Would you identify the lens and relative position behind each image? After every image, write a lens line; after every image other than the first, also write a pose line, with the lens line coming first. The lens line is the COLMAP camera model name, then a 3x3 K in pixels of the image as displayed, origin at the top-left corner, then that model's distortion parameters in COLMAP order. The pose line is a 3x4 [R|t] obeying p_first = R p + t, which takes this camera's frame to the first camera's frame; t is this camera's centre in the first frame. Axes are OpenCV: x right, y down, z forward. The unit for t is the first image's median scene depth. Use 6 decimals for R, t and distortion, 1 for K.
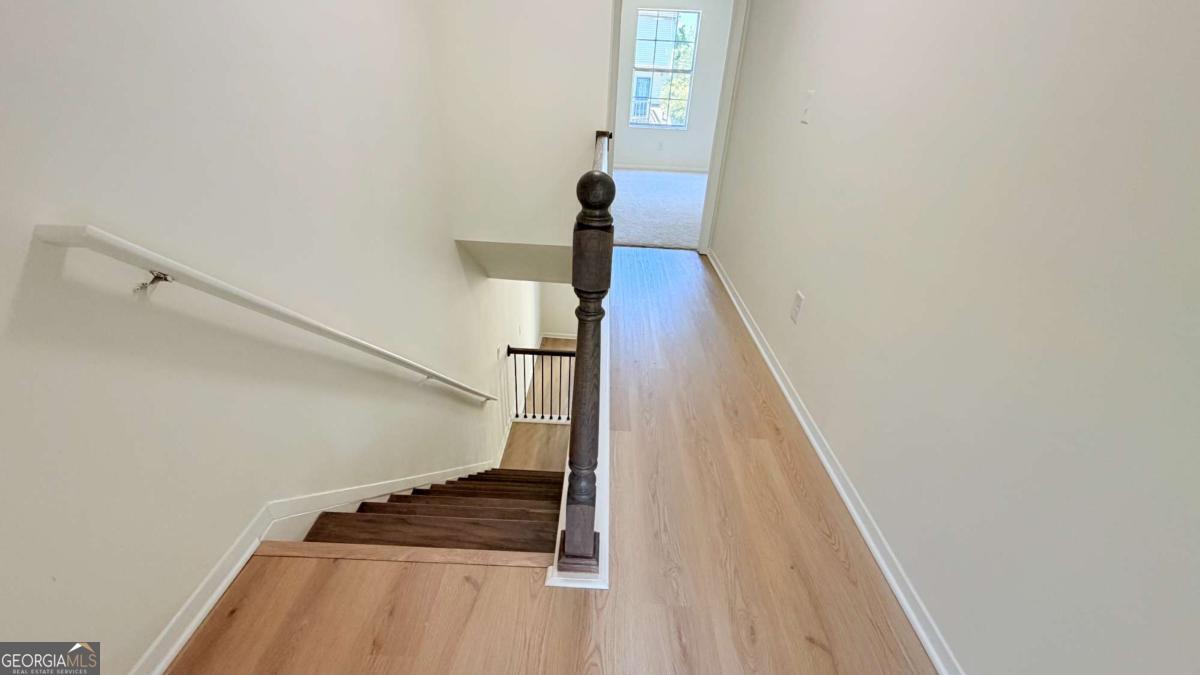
lens RADIAL K [[479.9, 0, 598.3], [0, 479.9, 336.1], [0, 0, 1]] dist [0.000141, -0.000167]
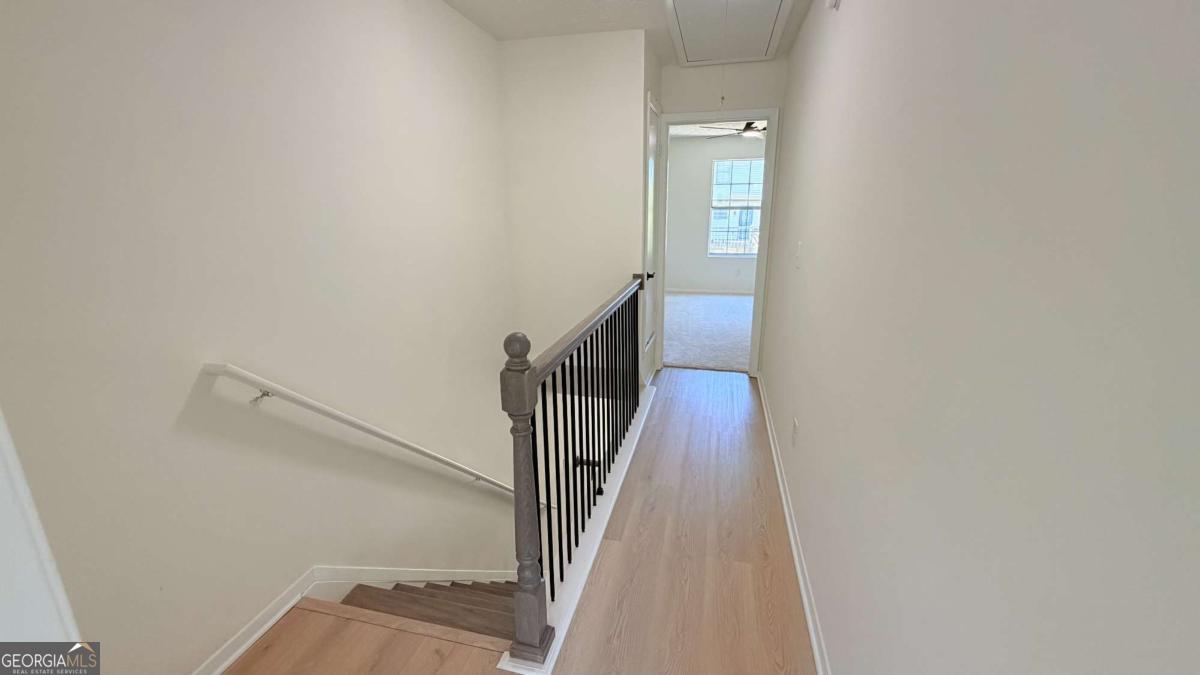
lens RADIAL K [[479.9, 0, 600.1], [0, 479.9, 339.5], [0, 0, 1]] dist [0.000141, -0.000167]
pose [[0.974469, 0.007702, -0.224391, 0.368349], [-0.057891, 0.974238, -0.217967, -0.012790], [0.216931, 0.225392, 0.949810, -0.213208]]
